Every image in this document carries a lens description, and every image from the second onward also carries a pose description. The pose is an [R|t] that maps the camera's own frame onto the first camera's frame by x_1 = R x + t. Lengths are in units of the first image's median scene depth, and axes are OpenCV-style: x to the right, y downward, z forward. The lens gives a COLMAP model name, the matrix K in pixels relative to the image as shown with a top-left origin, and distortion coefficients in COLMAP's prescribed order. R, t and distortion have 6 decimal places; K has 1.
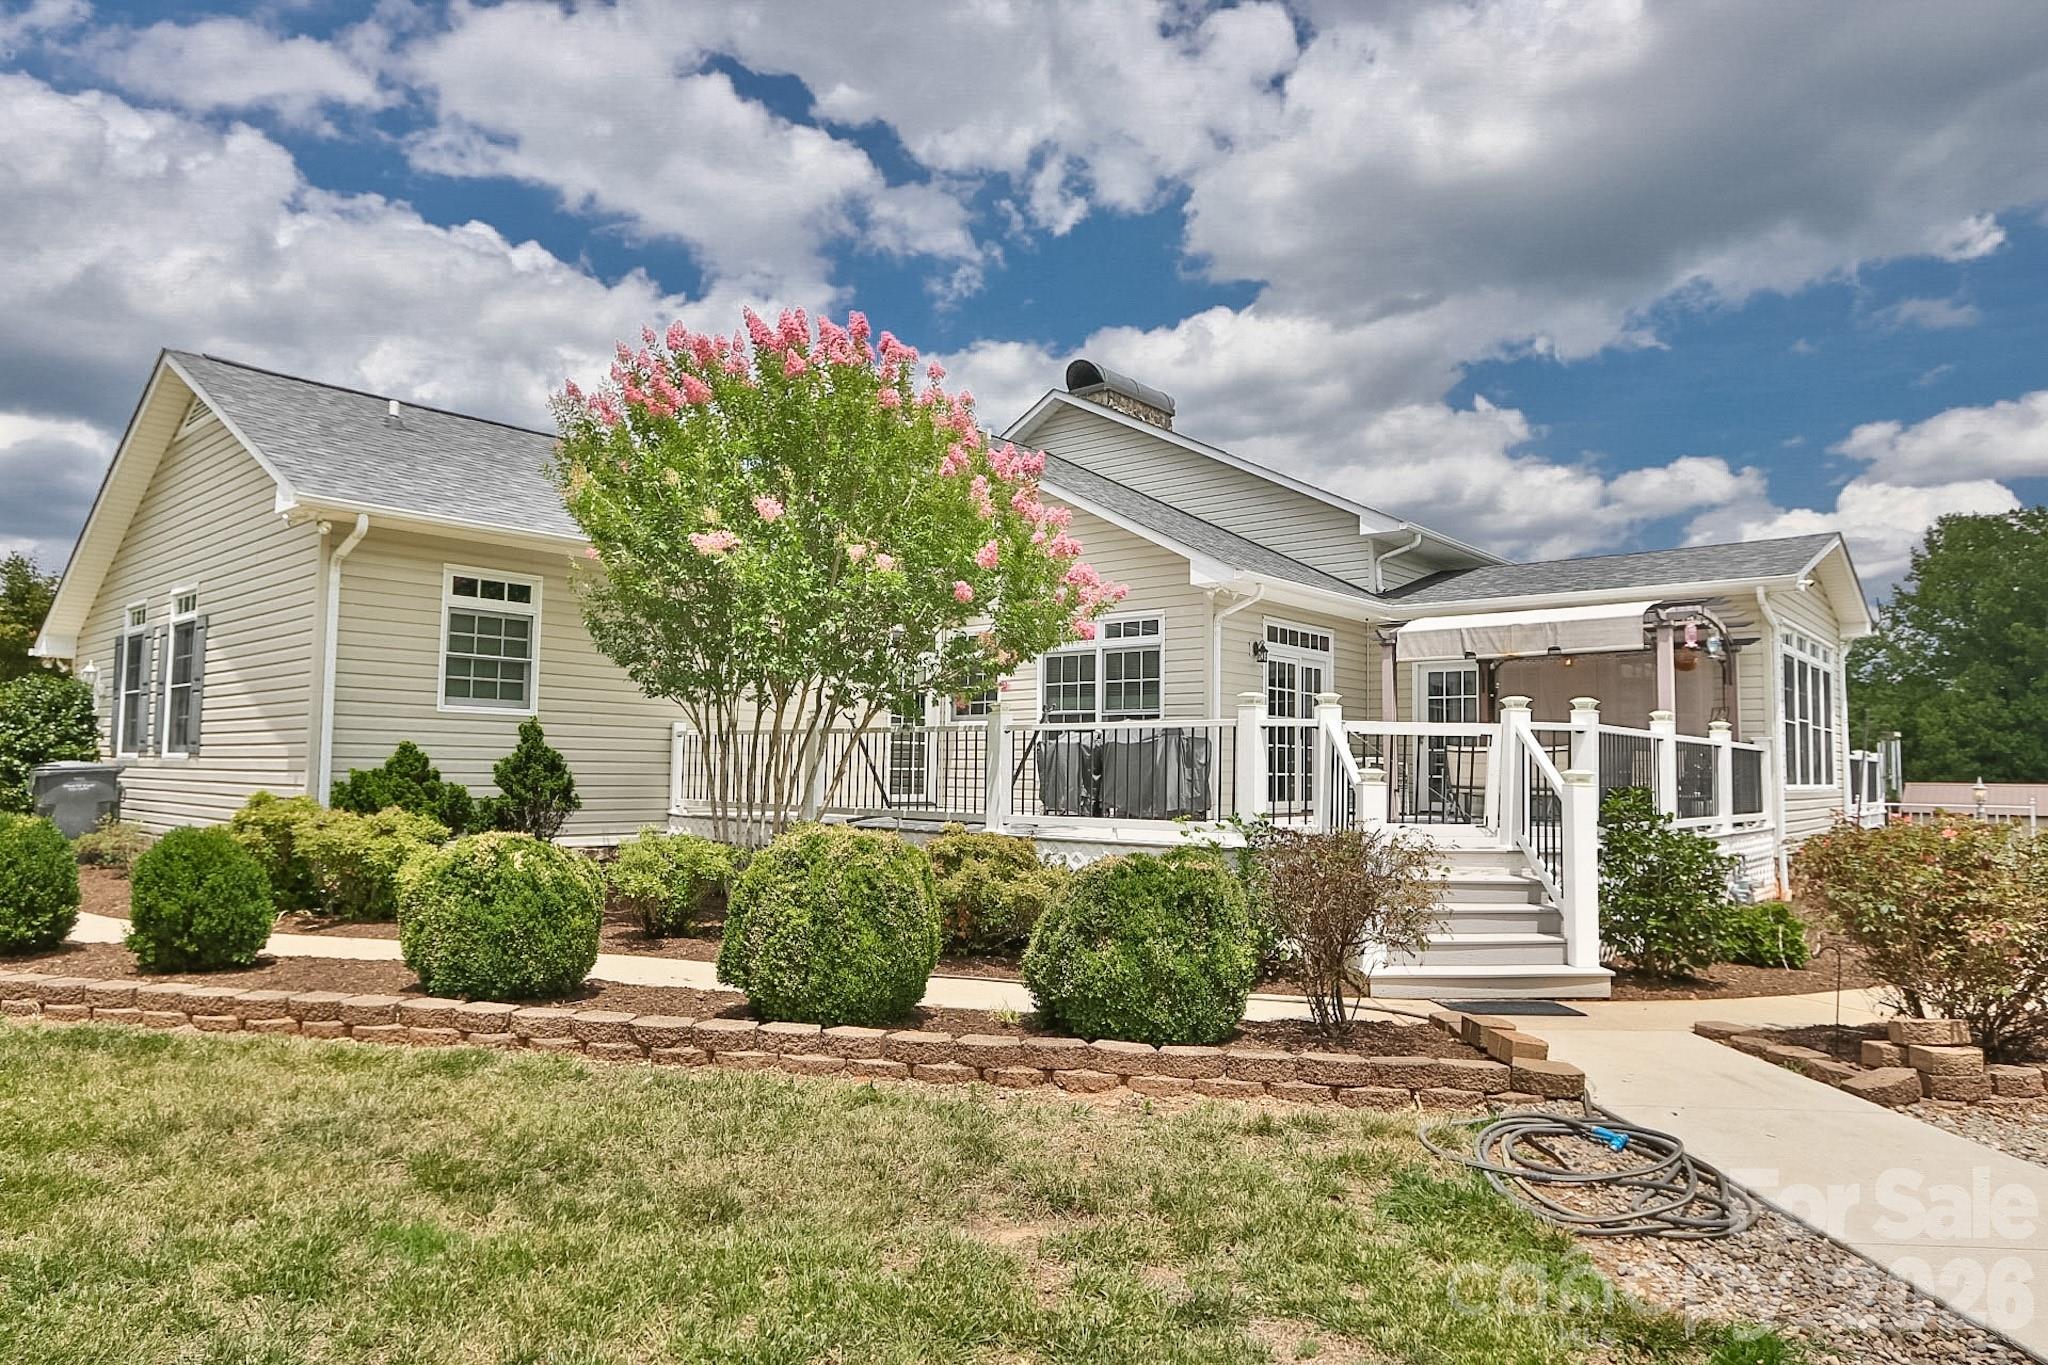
lens RADIAL K [[1229.1, 0, 1023.6], [0, 1229.1, 711.9], [0, 0, 1]] dist [0.002271, 0.000633]
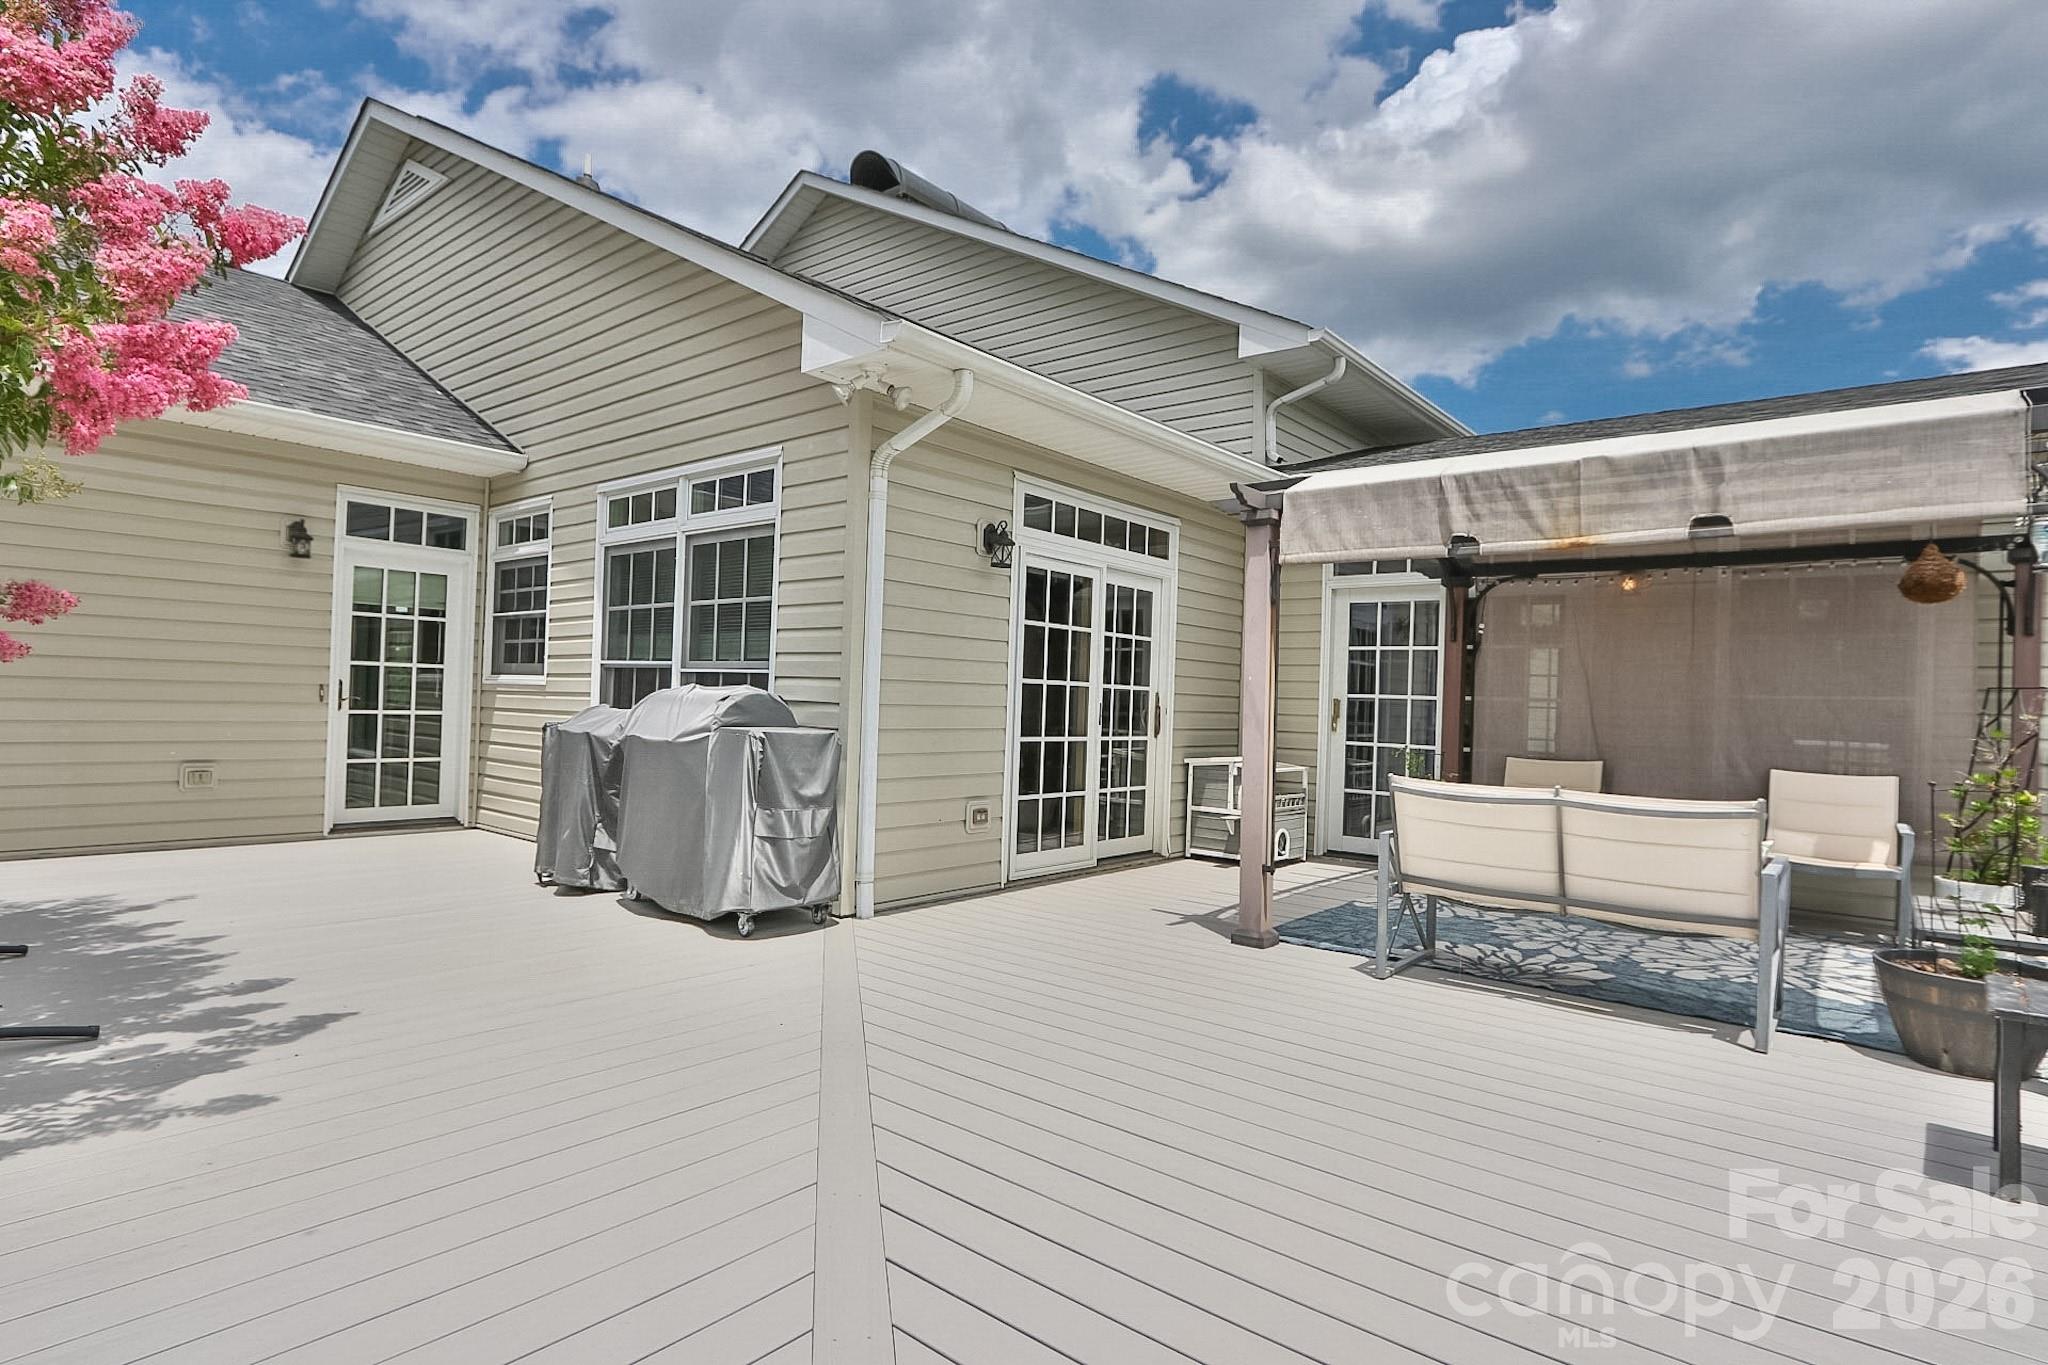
lens RADIAL K [[1053.0, 0, 1024.0], [0, 1053.0, 682.5], [0, 0, 1]] dist [-0.001949, -0.000316]
pose [[0.999517, 0.020074, 0.023709, 0.189572], [-0.020820, 0.999282, 0.031649, -0.009122], [-0.023056, -0.032128, 0.999218, 0.583855]]
